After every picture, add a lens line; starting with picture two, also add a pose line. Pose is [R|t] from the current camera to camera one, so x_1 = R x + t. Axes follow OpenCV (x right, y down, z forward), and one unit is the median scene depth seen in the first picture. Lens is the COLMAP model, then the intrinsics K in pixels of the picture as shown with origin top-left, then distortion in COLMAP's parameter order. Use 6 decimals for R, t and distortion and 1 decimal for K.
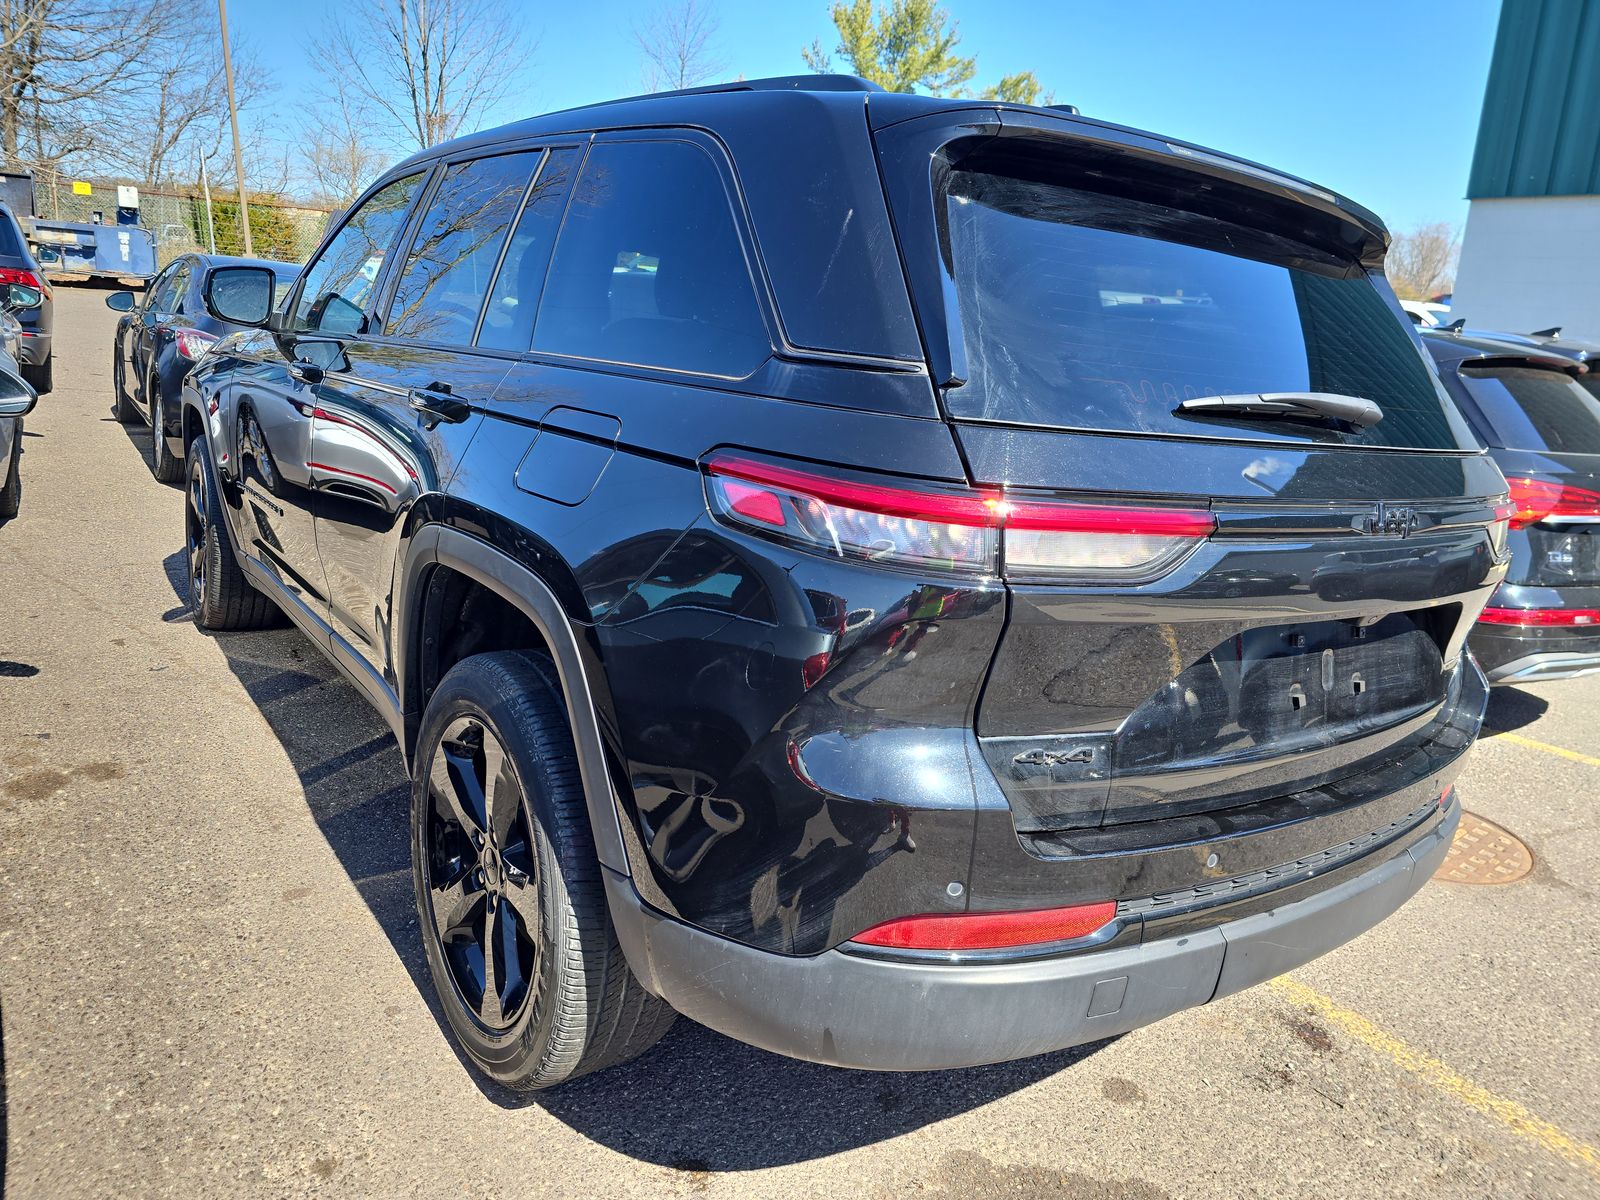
lens RADIAL K [[1064.0, 0, 800.0], [0, 1064.0, 600.0], [0, 0, 1]] dist [0.066612, -0.071505]
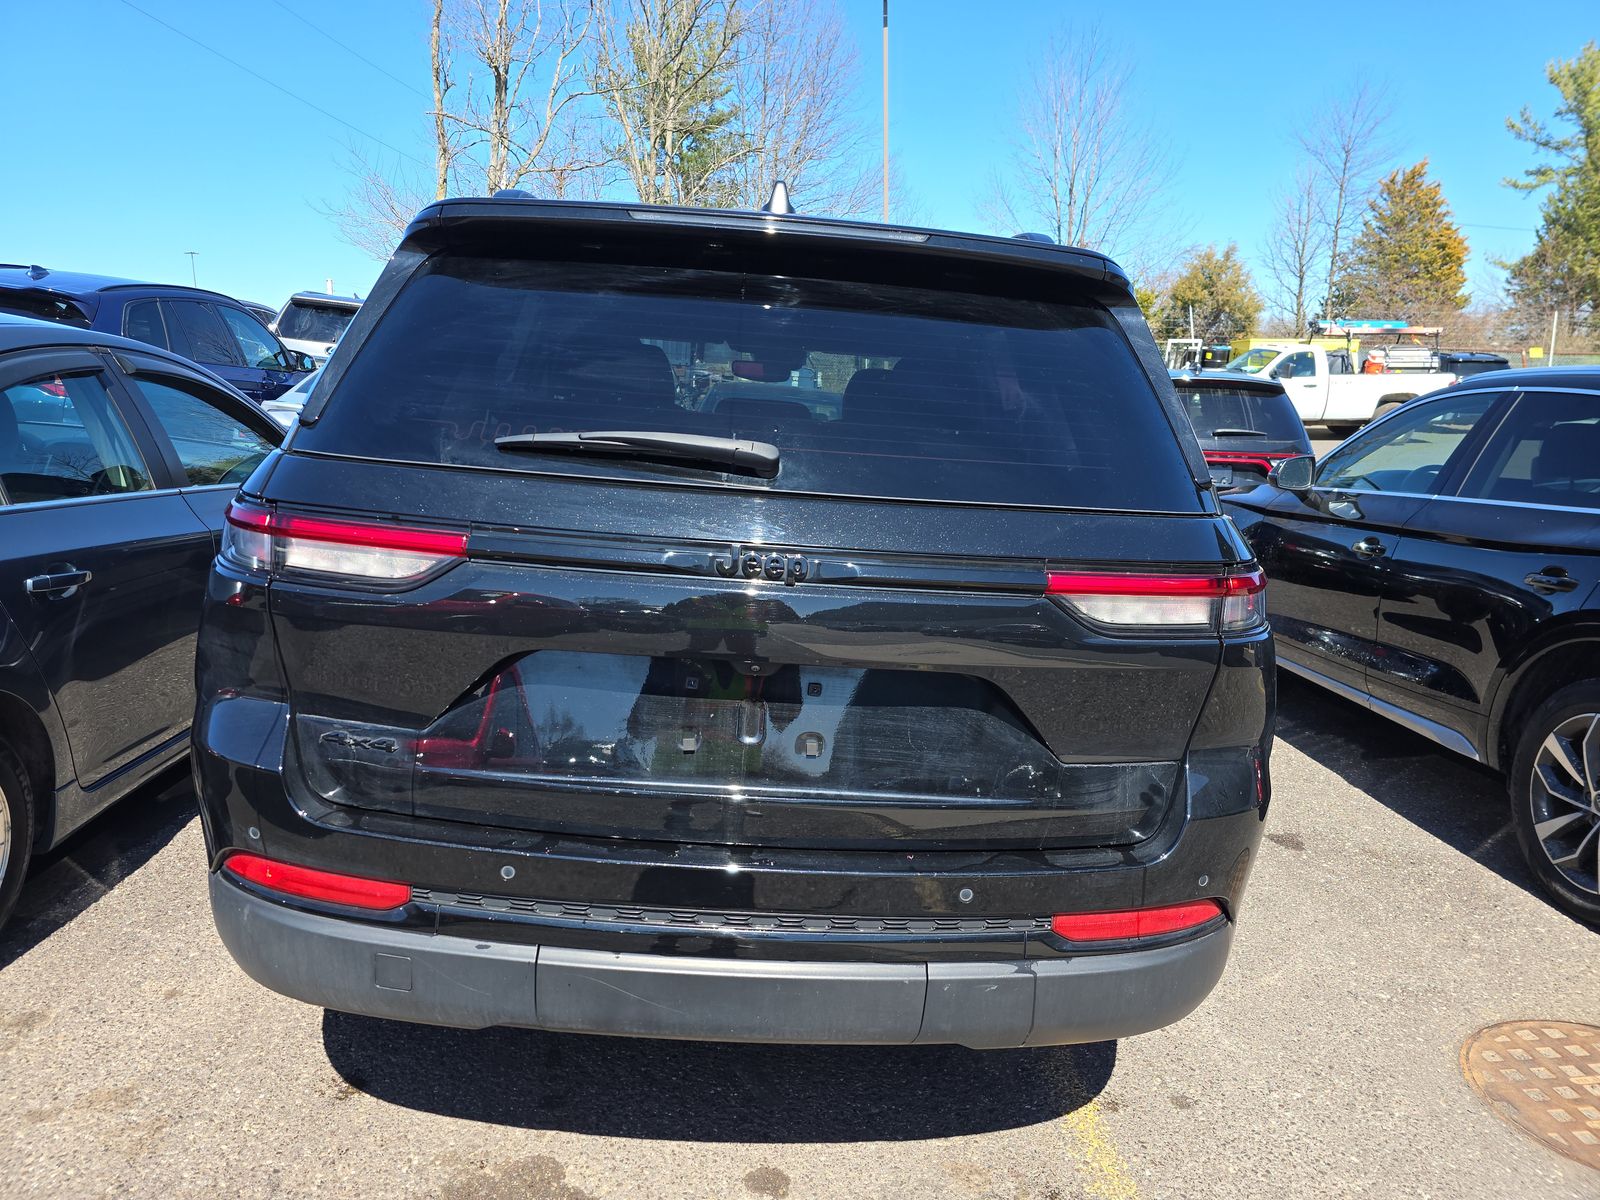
lens RADIAL K [[1064.0, 0, 800.0], [0, 1064.0, 600.0], [0, 0, 1]] dist [0.066612, -0.071505]
pose [[0.828988, 0.060988, -0.555931, 1.100595], [-0.116500, 0.991062, -0.064998, 0.013626], [0.546998, 0.118649, 0.828683, 0.243742]]
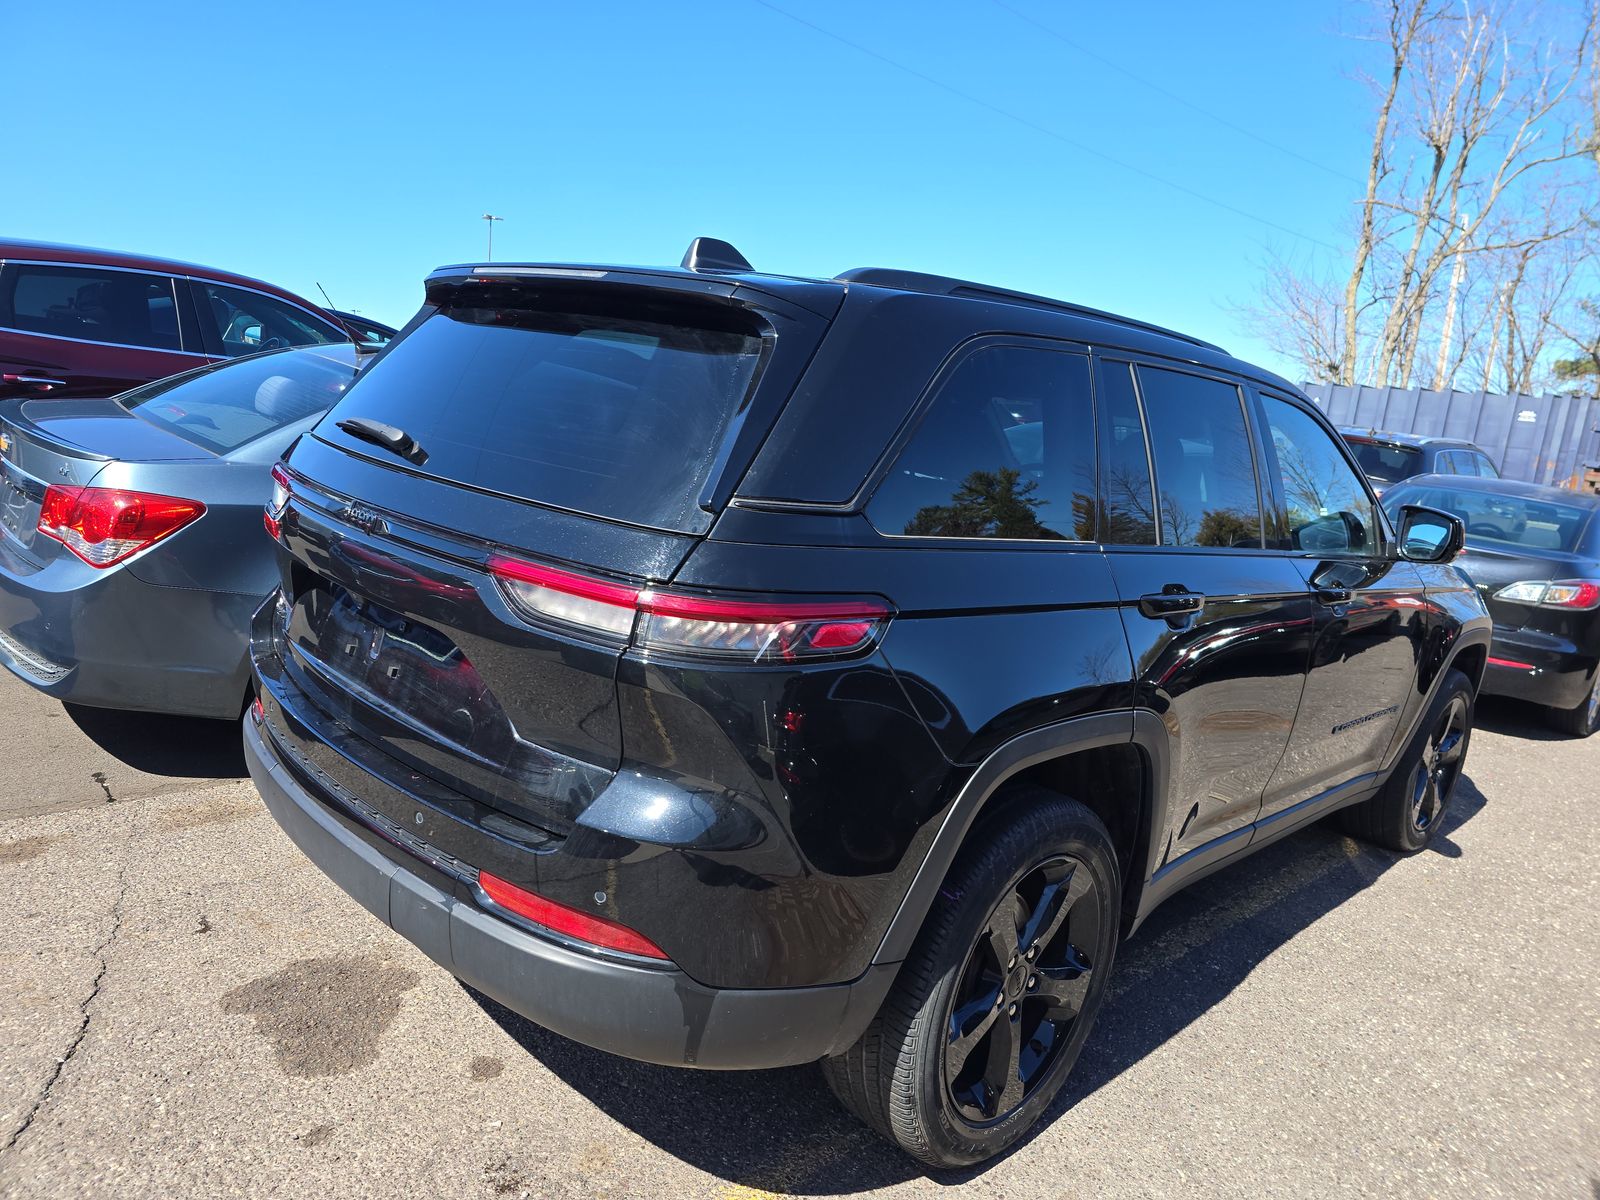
lens RADIAL K [[1064.0, 0, 800.0], [0, 1064.0, 600.0], [0, 0, 1]] dist [0.066612, -0.071505]
pose [[0.166856, 0.103704, -0.980512, 1.880118], [-0.332246, 0.942207, 0.043113, -0.208365], [0.928317, 0.318578, 0.191668, 1.267036]]
